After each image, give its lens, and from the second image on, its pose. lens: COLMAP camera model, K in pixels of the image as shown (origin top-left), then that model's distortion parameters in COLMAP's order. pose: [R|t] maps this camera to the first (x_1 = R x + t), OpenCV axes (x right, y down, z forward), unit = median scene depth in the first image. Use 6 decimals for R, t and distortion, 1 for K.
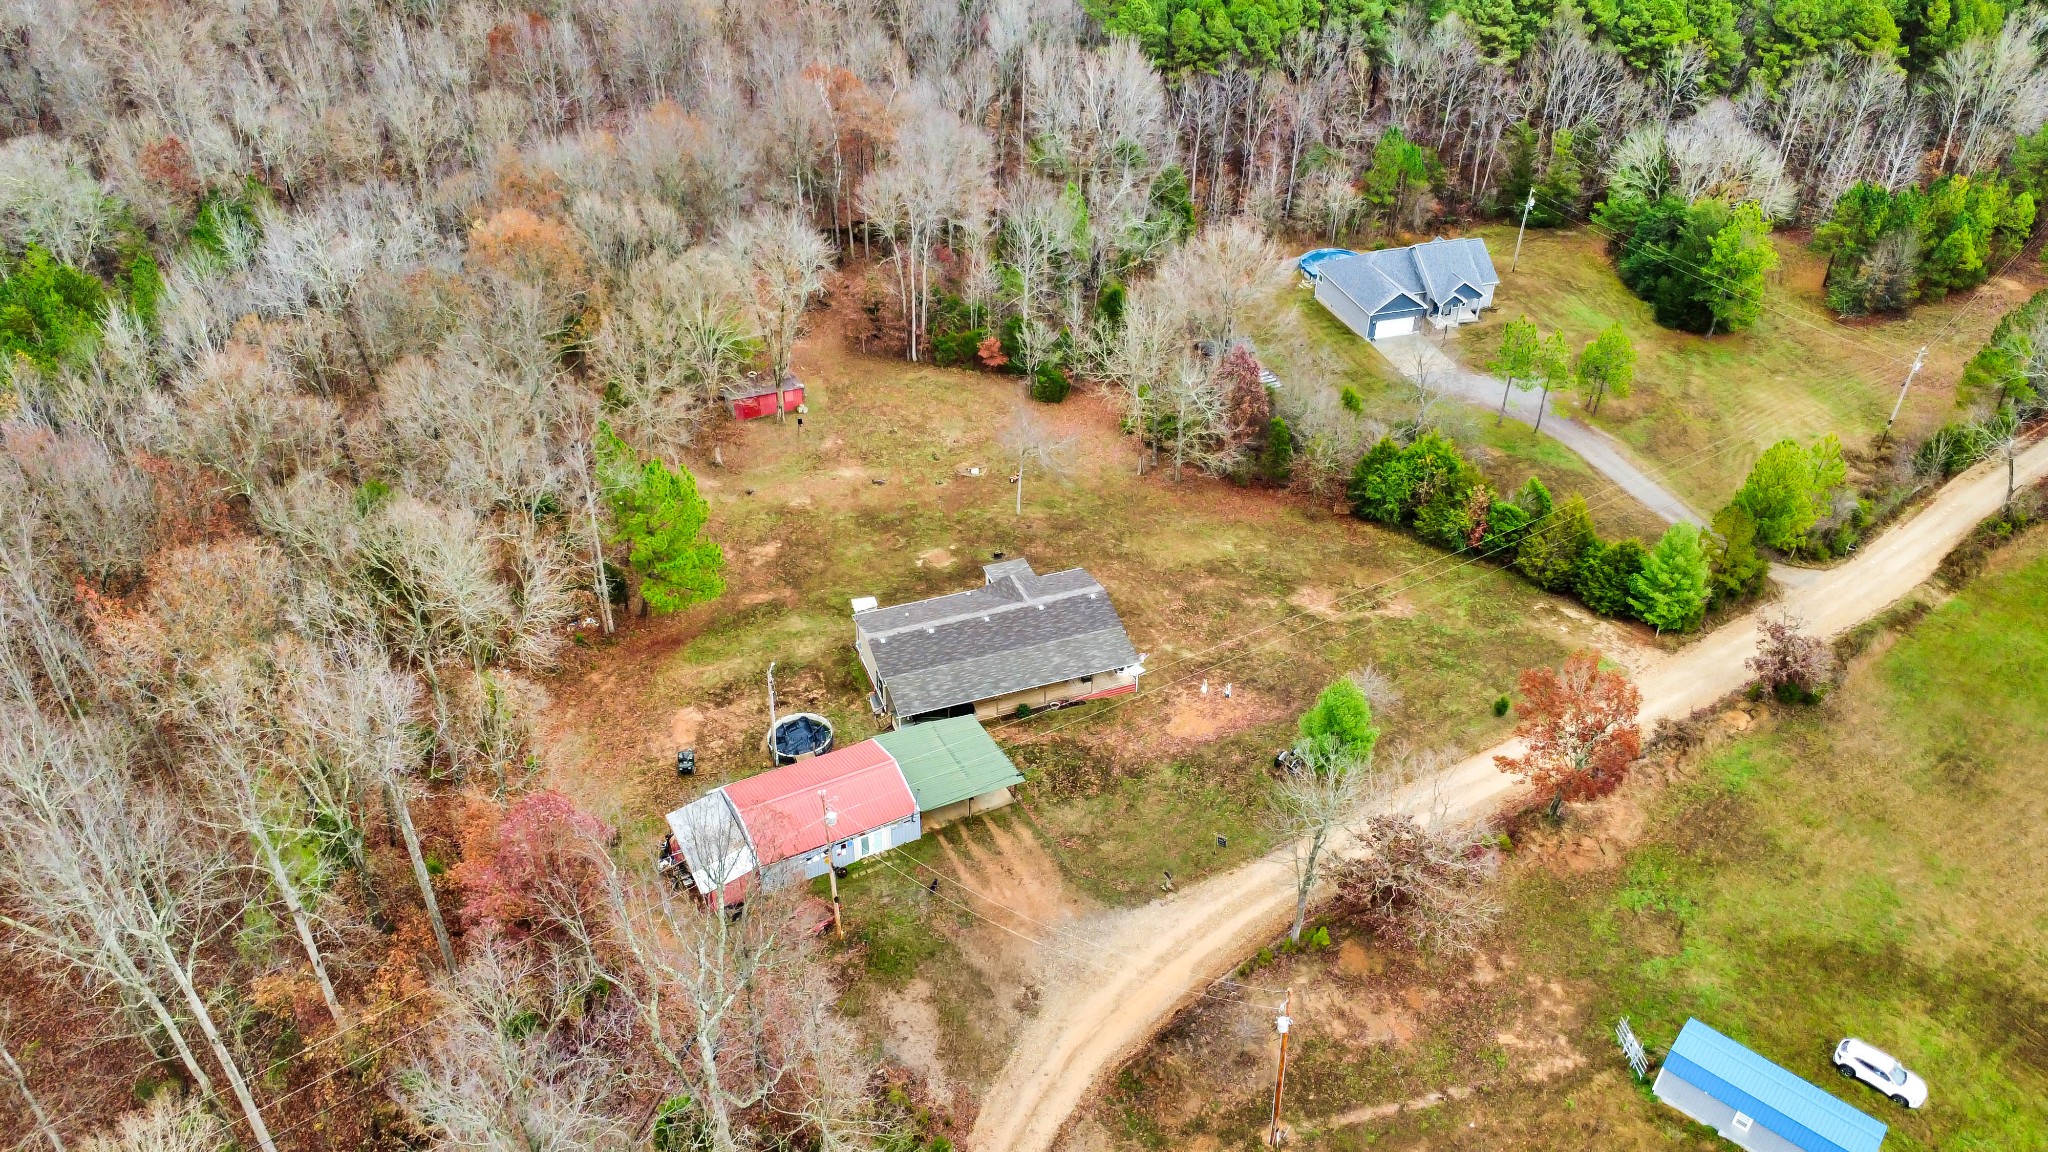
lens RADIAL K [[1497.0, 0, 1024.0], [0, 1497.0, 576.0], [0, 0, 1]] dist [-0.003352, 0.004277]
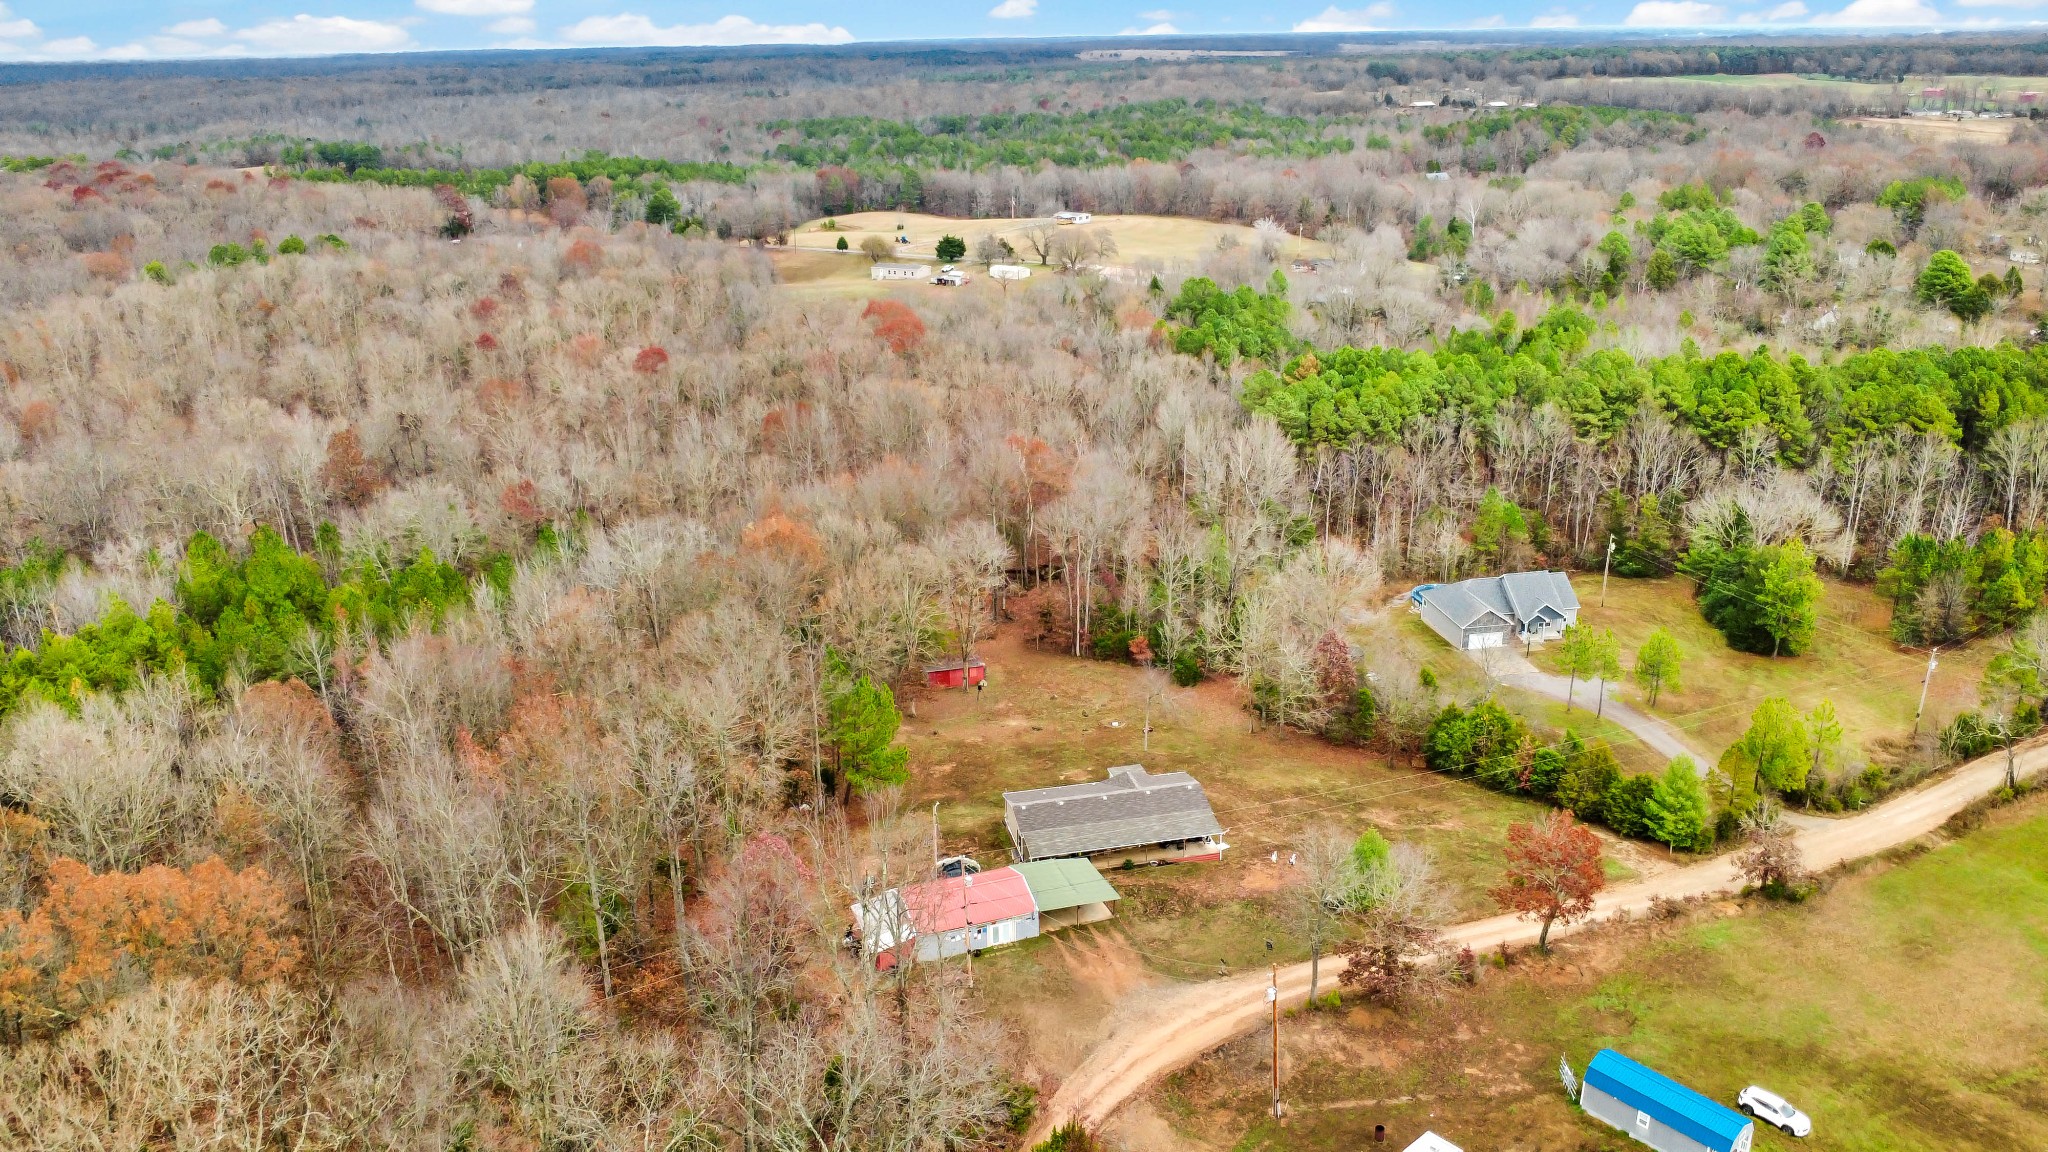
lens RADIAL K [[1497.0, 0, 1024.0], [0, 1497.0, 576.0], [0, 0, 1]] dist [-0.003352, 0.004277]
pose [[0.989945, 0.017094, -0.140415, 0.066747], [-0.054944, 0.961194, -0.270345, 0.156964], [0.130345, 0.275342, 0.952469, -0.231815]]
